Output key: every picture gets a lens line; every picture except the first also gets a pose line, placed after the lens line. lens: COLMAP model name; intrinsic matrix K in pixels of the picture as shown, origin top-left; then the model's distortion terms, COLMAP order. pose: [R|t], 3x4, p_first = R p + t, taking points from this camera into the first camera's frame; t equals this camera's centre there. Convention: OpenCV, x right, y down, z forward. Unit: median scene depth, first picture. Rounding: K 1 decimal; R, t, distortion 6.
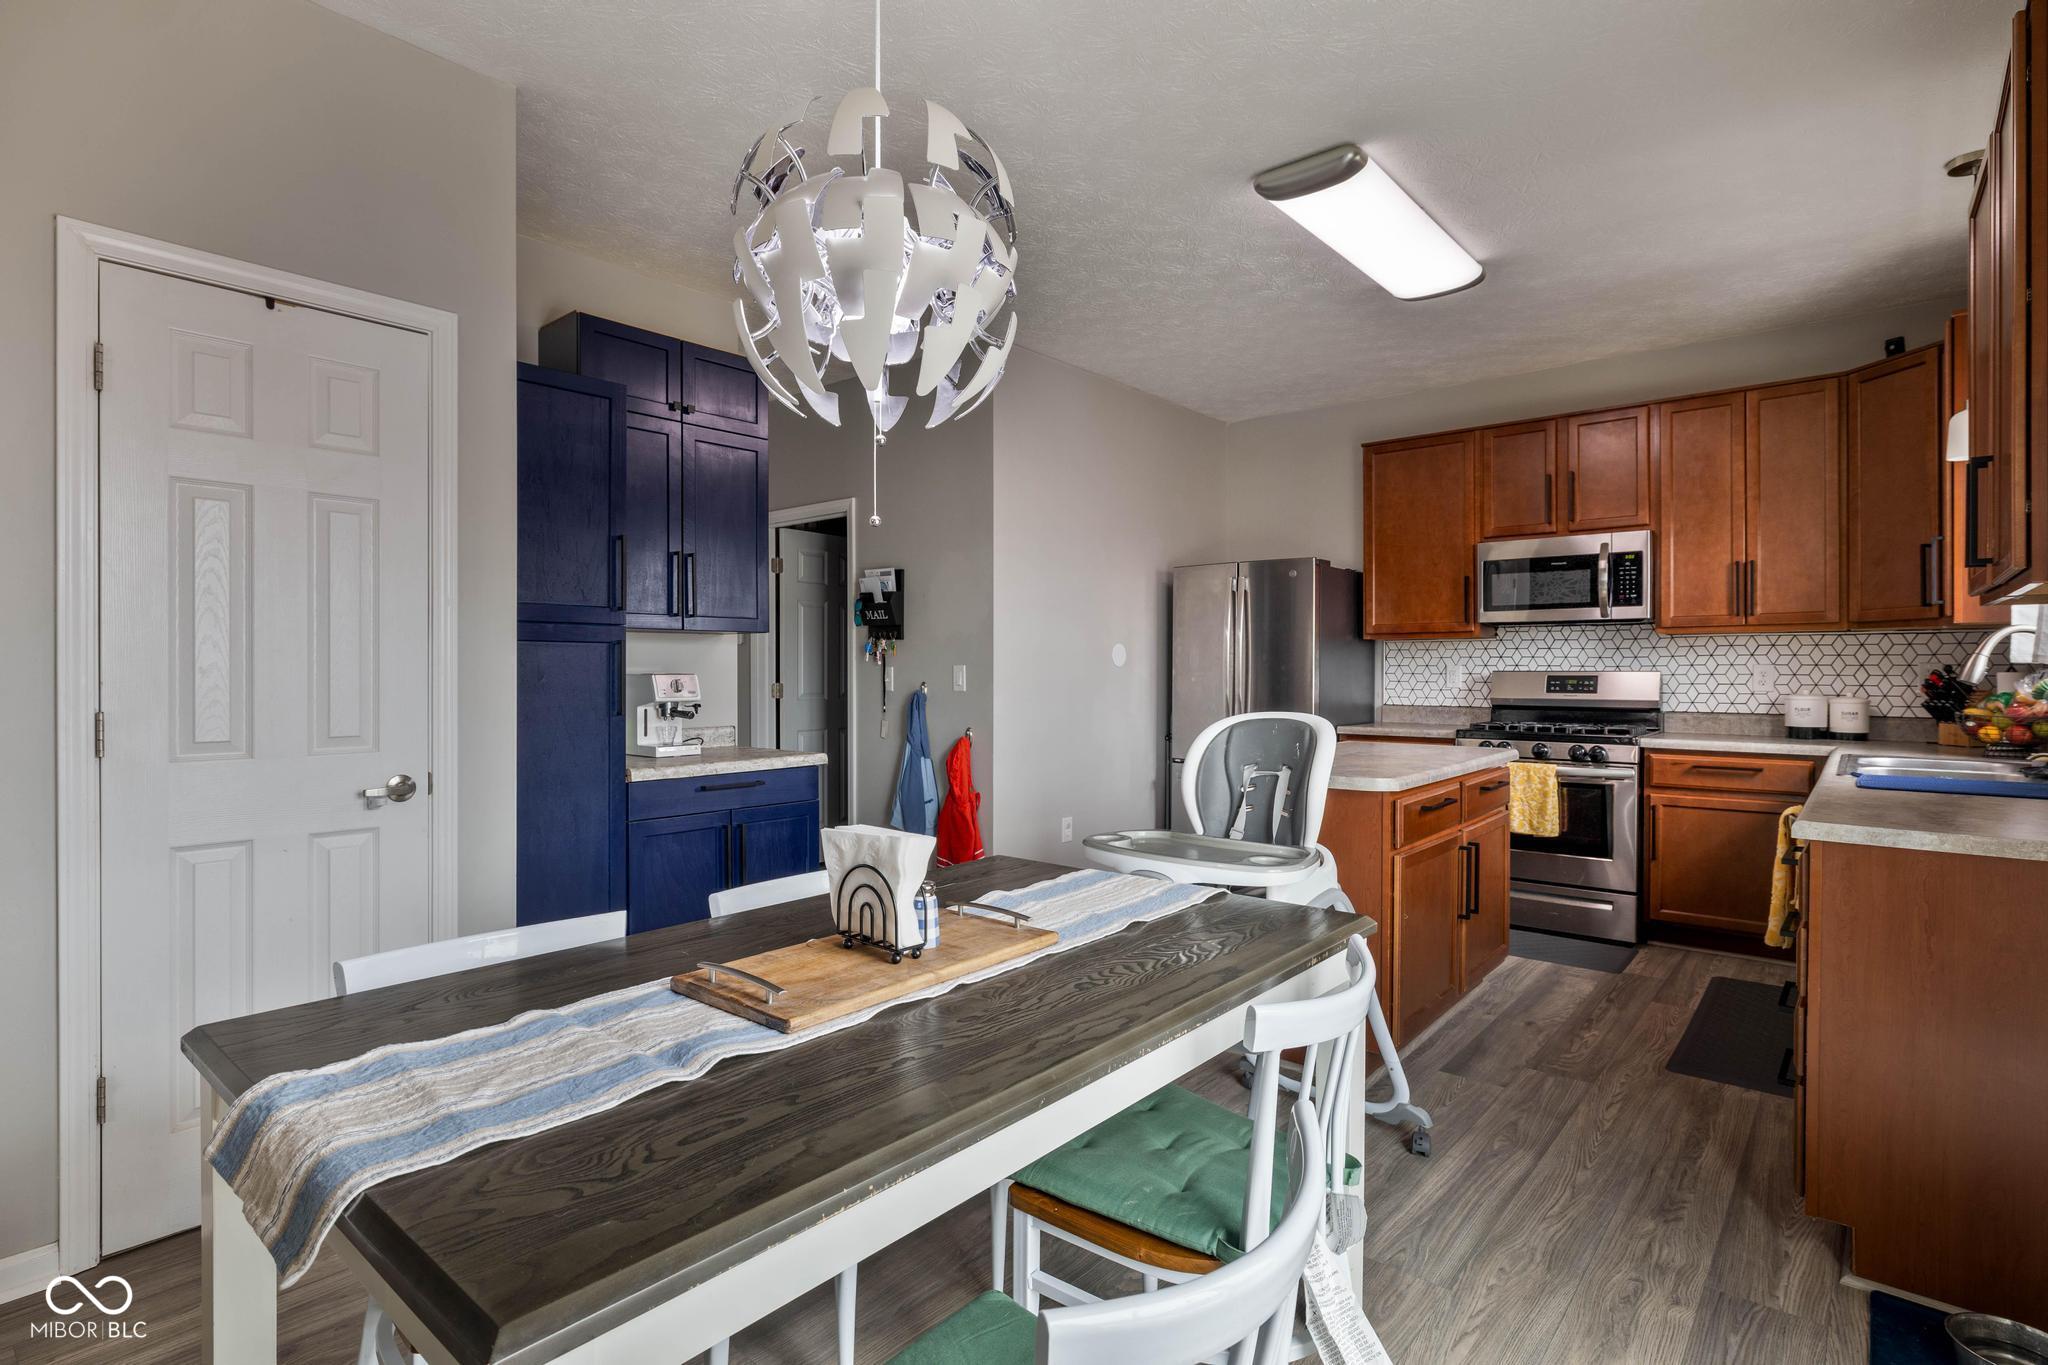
lens RADIAL K [[1017.9, 0, 1042.8], [0, 1017.9, 681.4], [0, 0, 1]] dist [-0.006222, 0.003279]
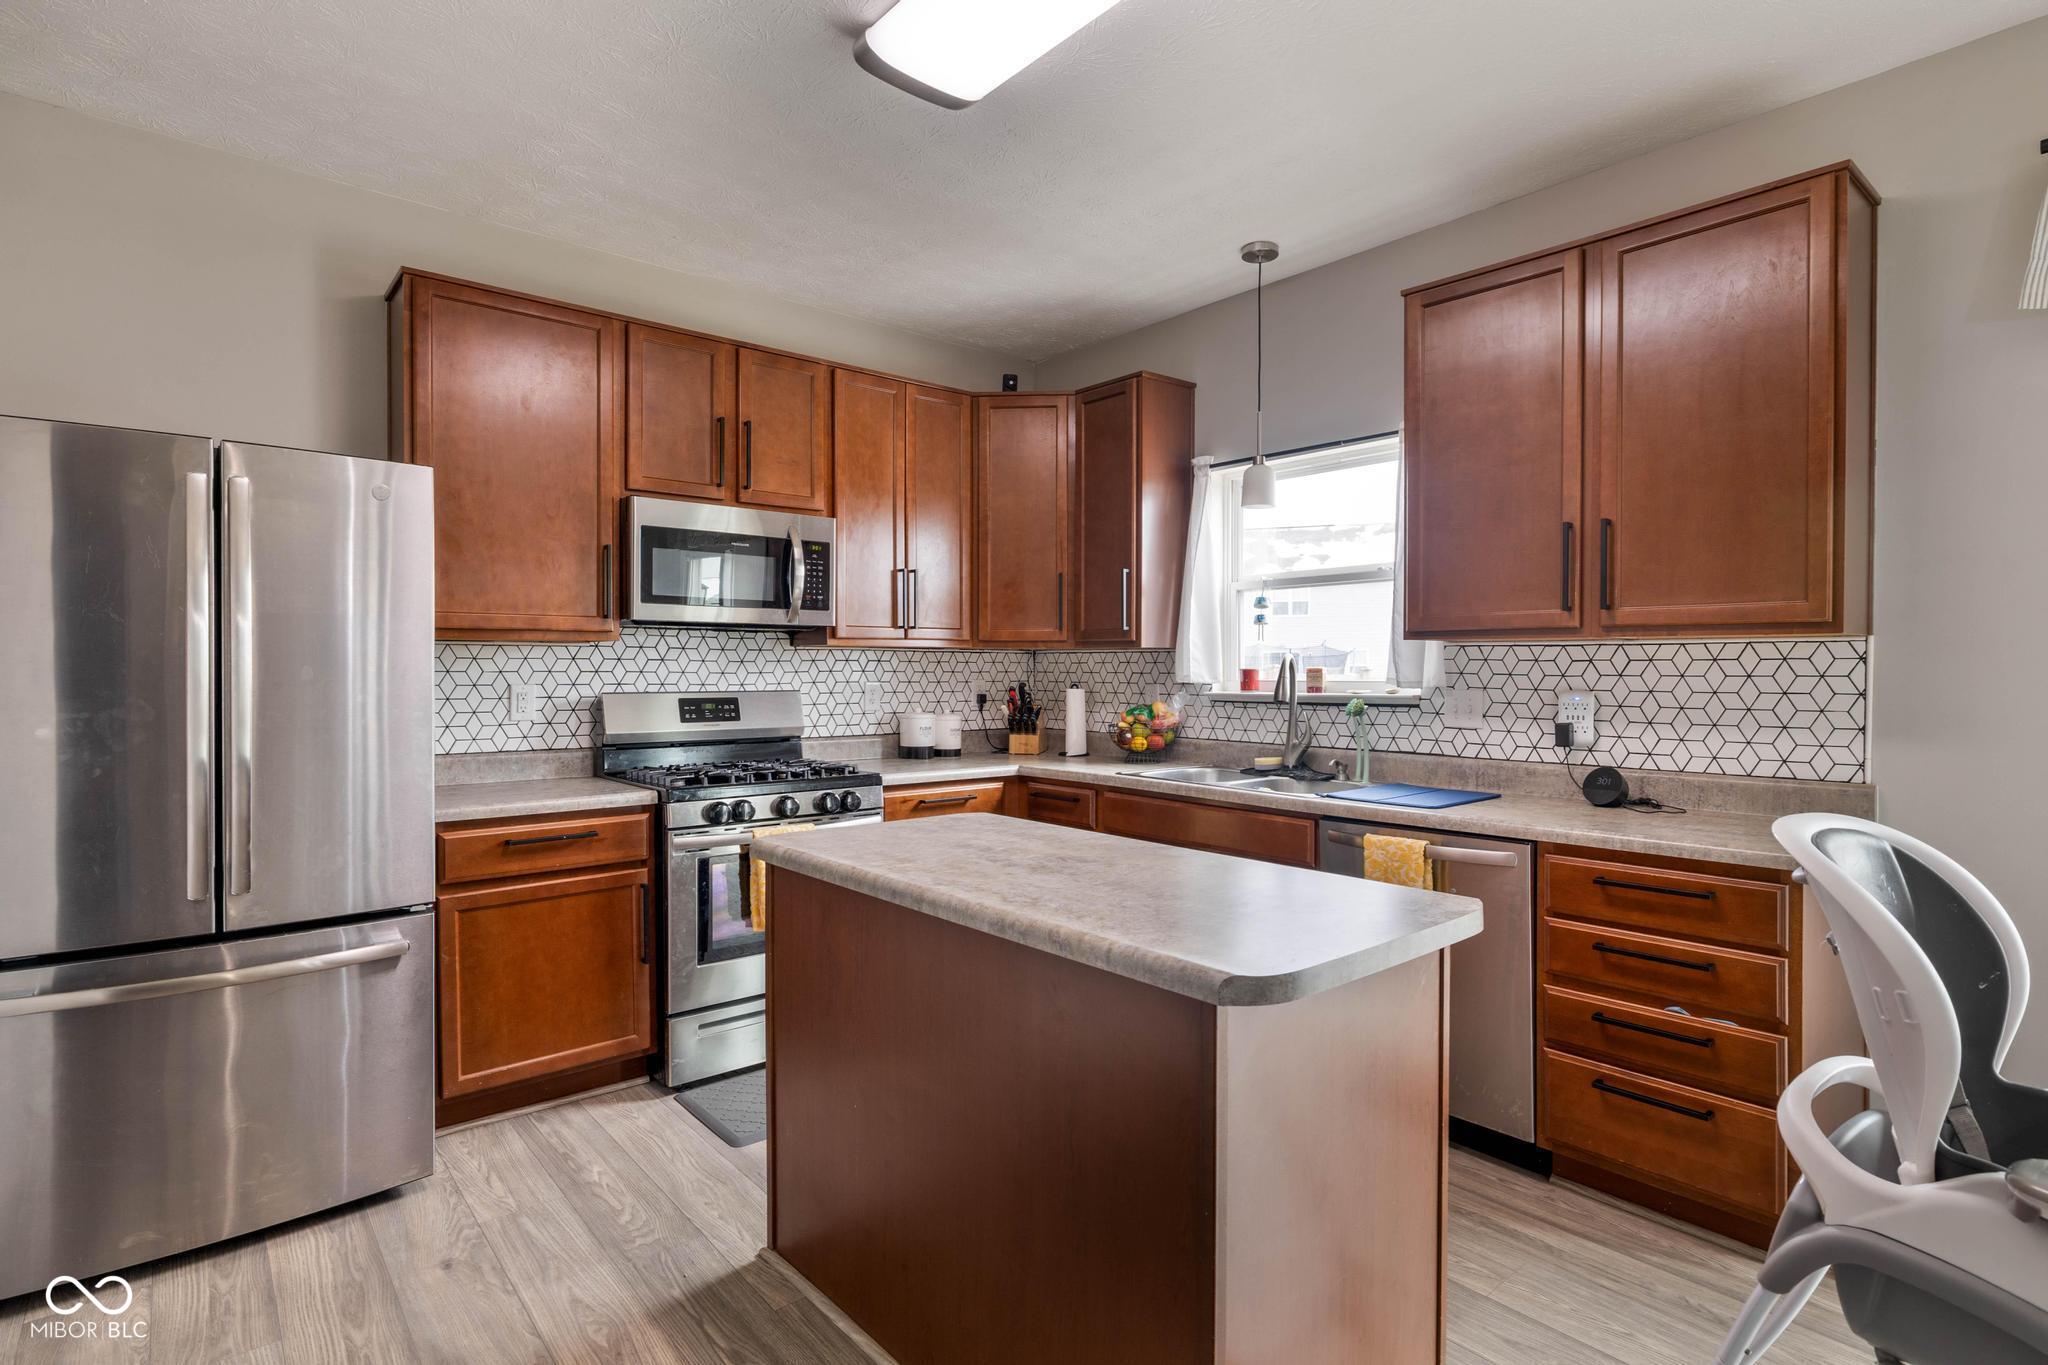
lens RADIAL K [[1017.9, 0, 1016.5], [0, 1017.9, 676.5], [0, 0, 1]] dist [-0.006222, 0.003279]
pose [[0.185935, -0.006963, 0.982537, -0.164150], [0.008527, 0.999949, 0.005473, -0.023163], [-0.982525, 0.007361, 0.185985, 0.641087]]
